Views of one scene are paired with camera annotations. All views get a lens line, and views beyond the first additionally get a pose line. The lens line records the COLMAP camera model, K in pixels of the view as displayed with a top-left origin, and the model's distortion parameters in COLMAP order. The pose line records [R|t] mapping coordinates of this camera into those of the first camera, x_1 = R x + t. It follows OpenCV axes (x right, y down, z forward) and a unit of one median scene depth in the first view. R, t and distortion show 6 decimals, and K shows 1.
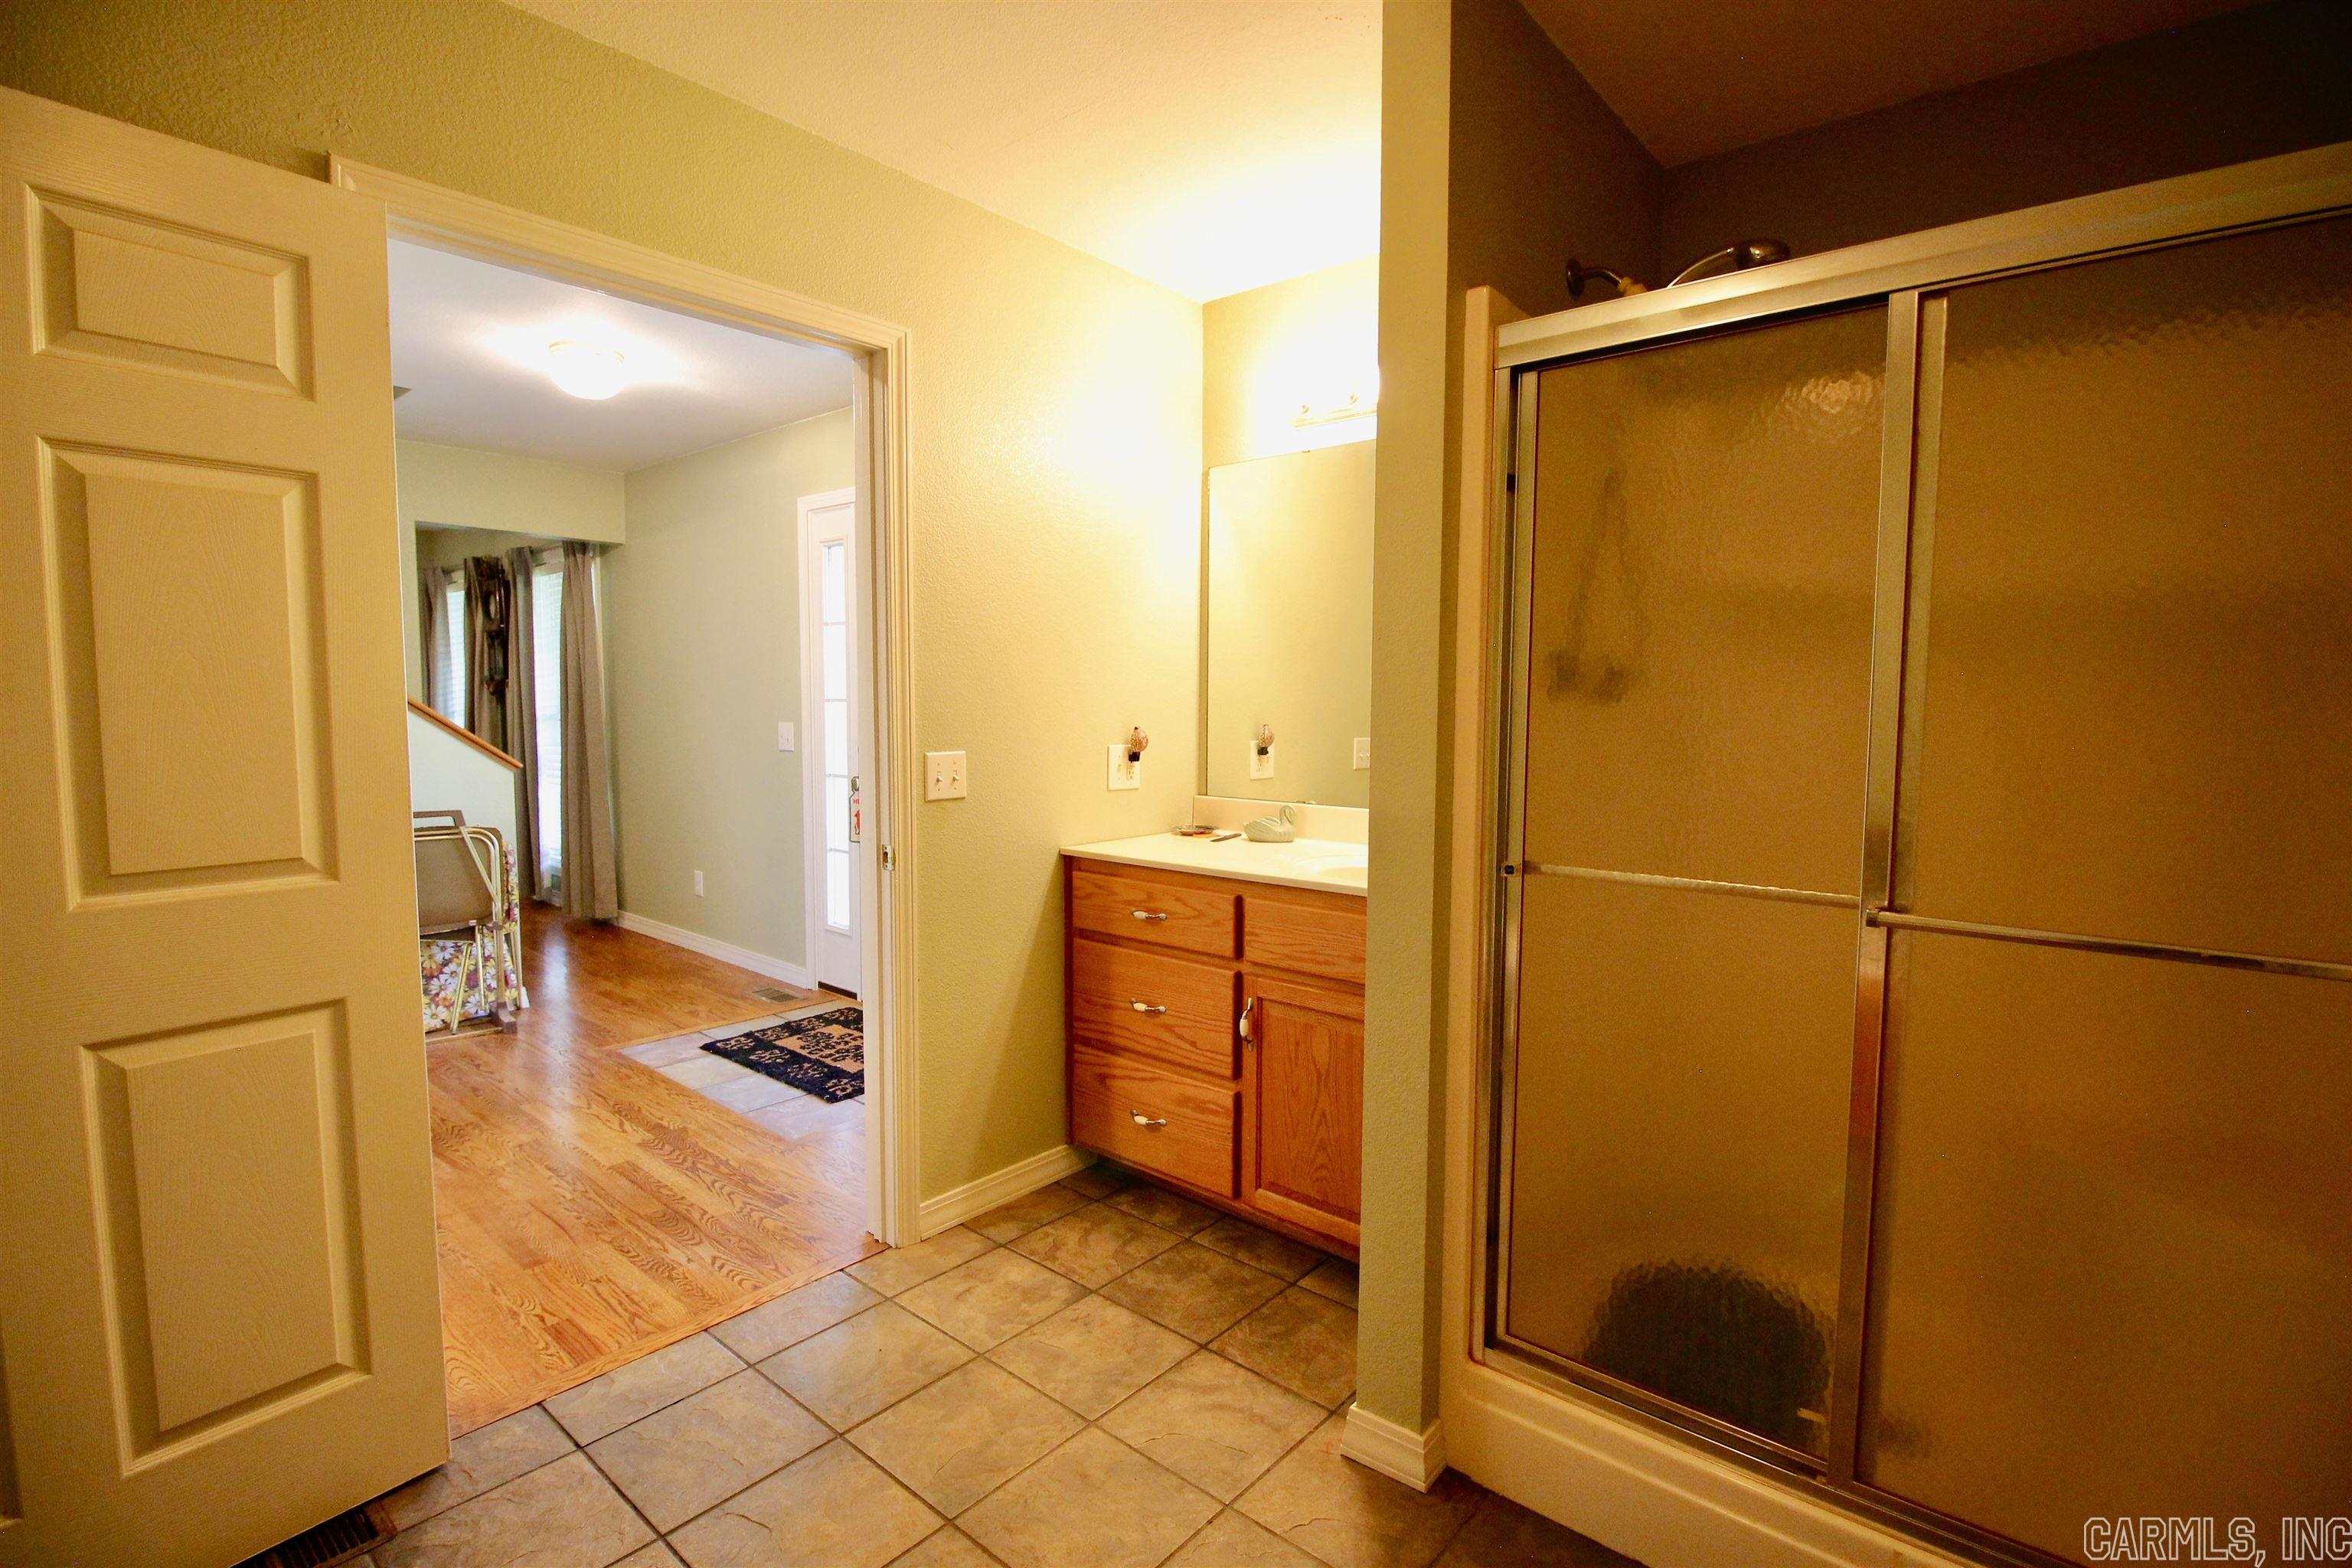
lens RADIAL K [[1096.3, 0, 1204.1], [0, 1096.3, 786.2], [0, 0, 1]] dist [0.004255, -0.015761]
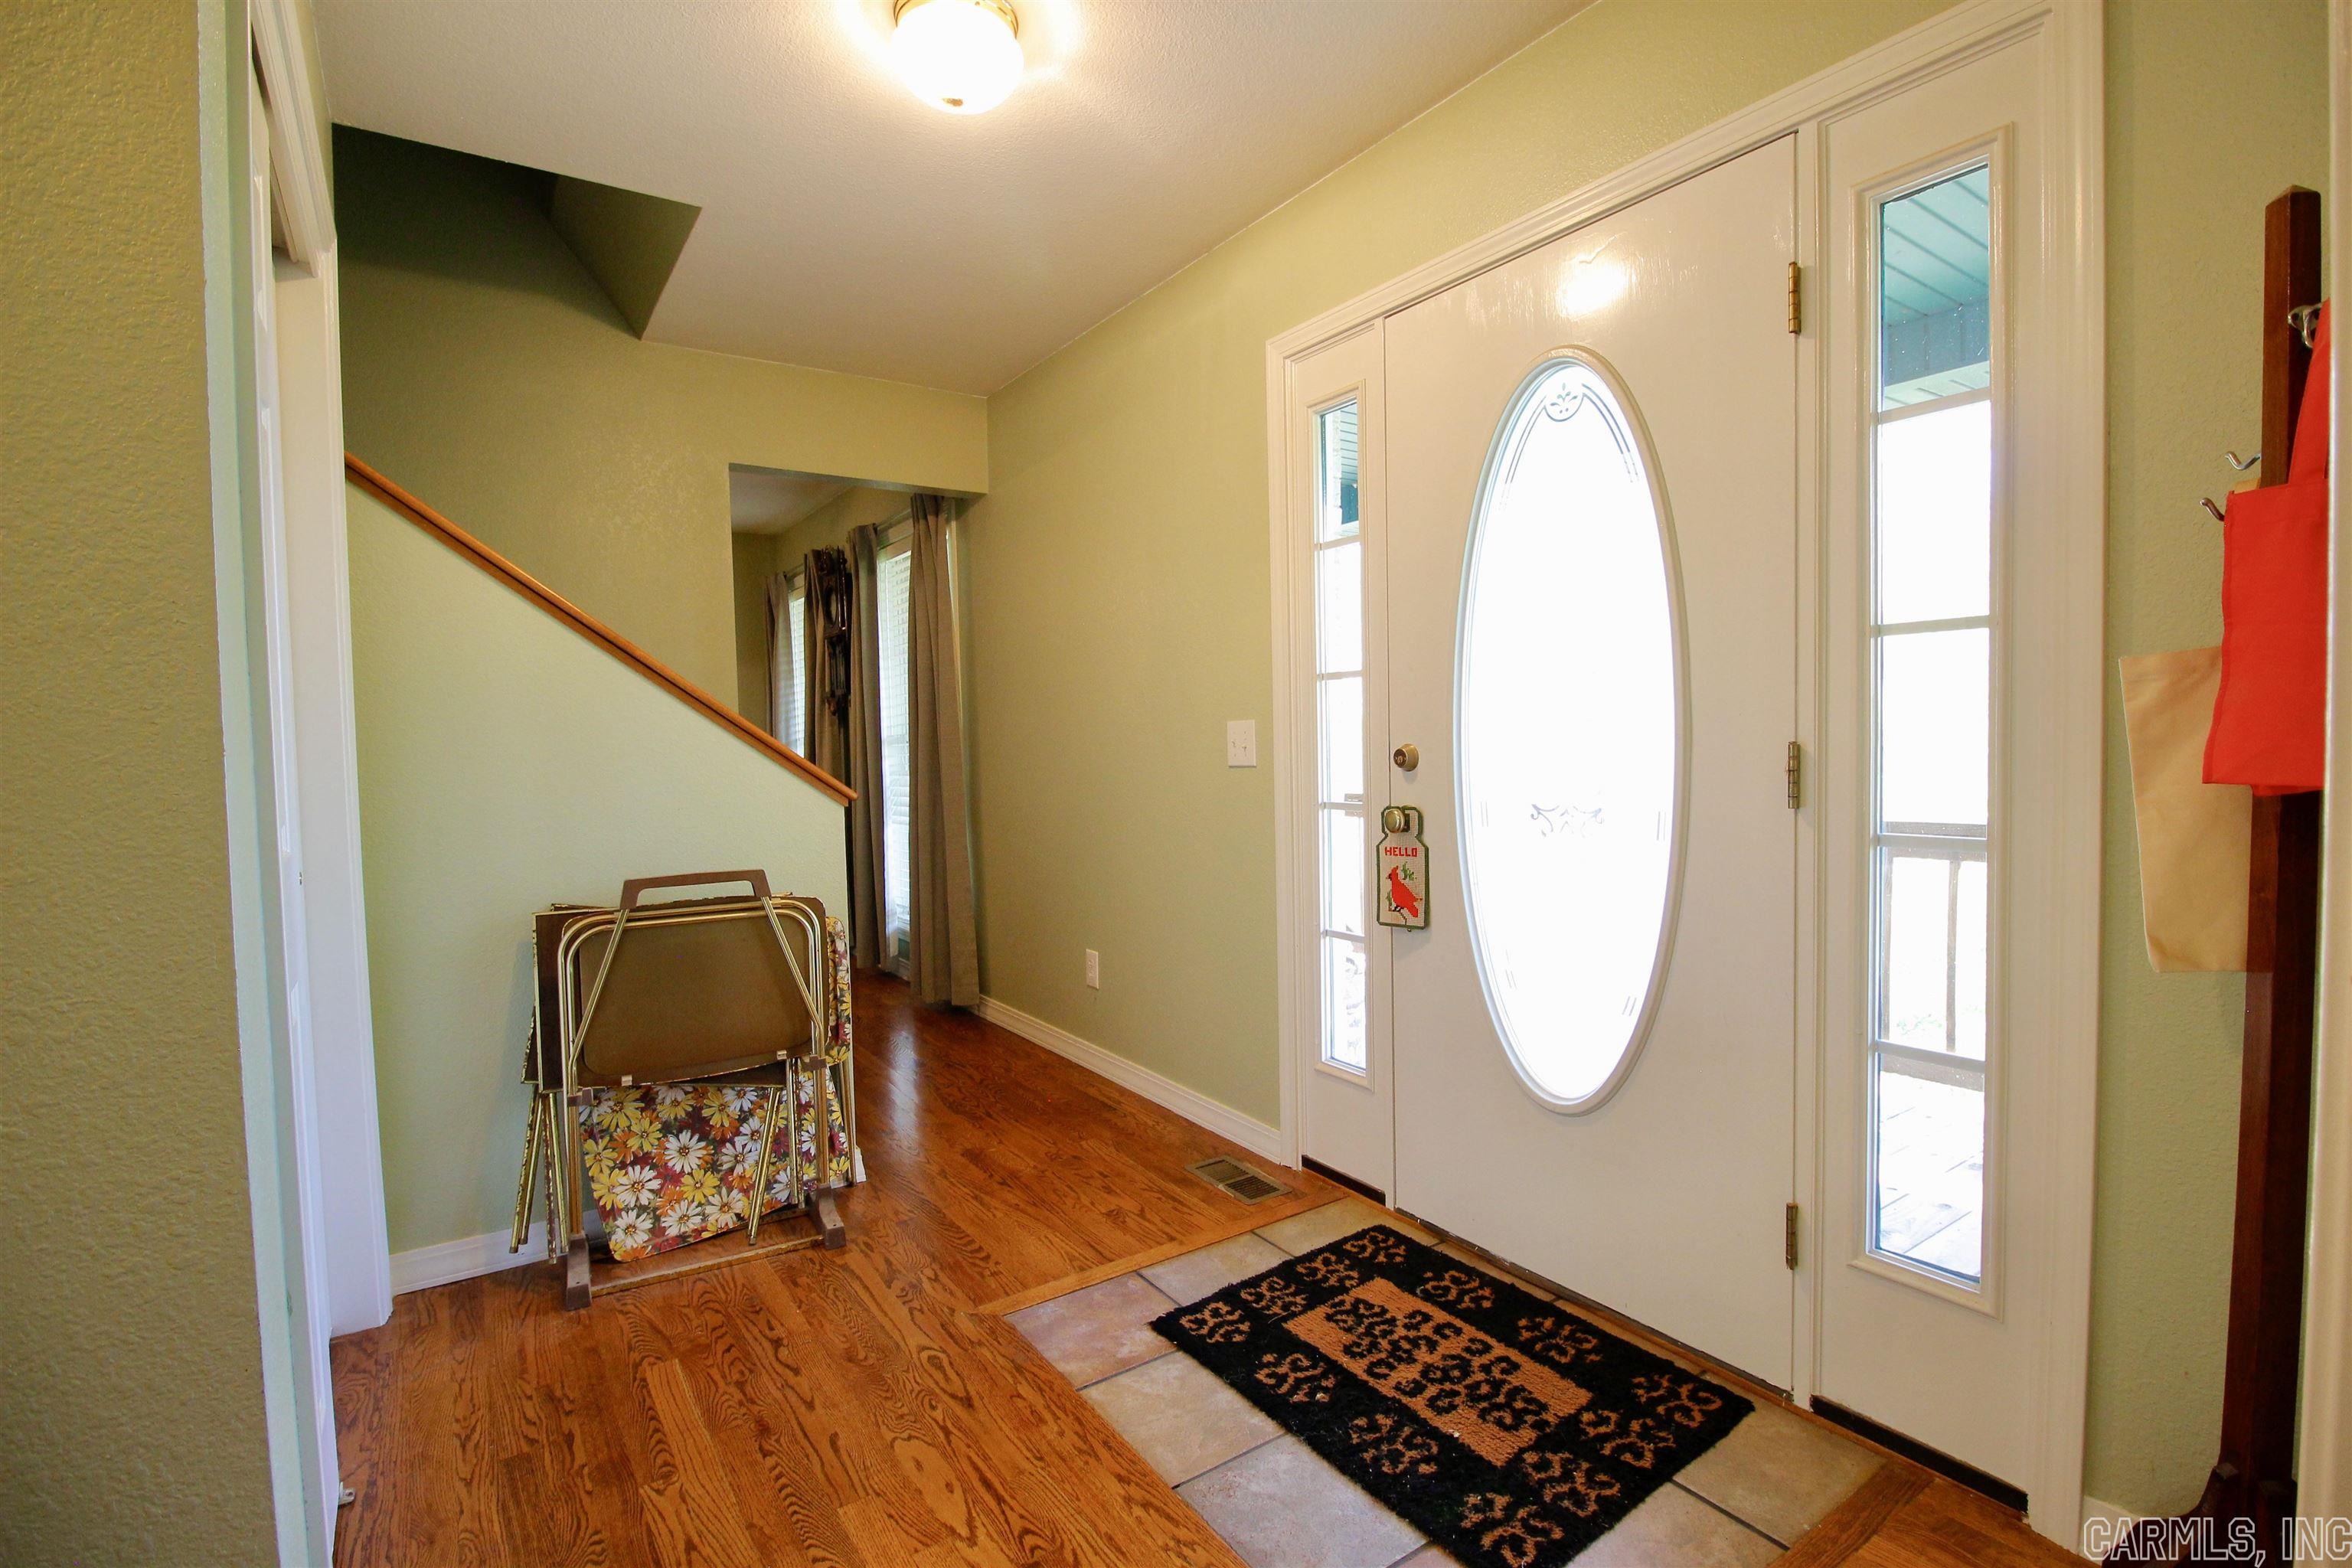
lens RADIAL K [[1096.3, 0, 1204.1], [0, 1096.3, 786.2], [0, 0, 1]] dist [0.004255, -0.015761]
pose [[0.964766, -0.017589, -0.262522, -0.265434], [0.009501, 0.999441, -0.032043, -0.002423], [0.262939, 0.028420, 0.964394, 0.446860]]
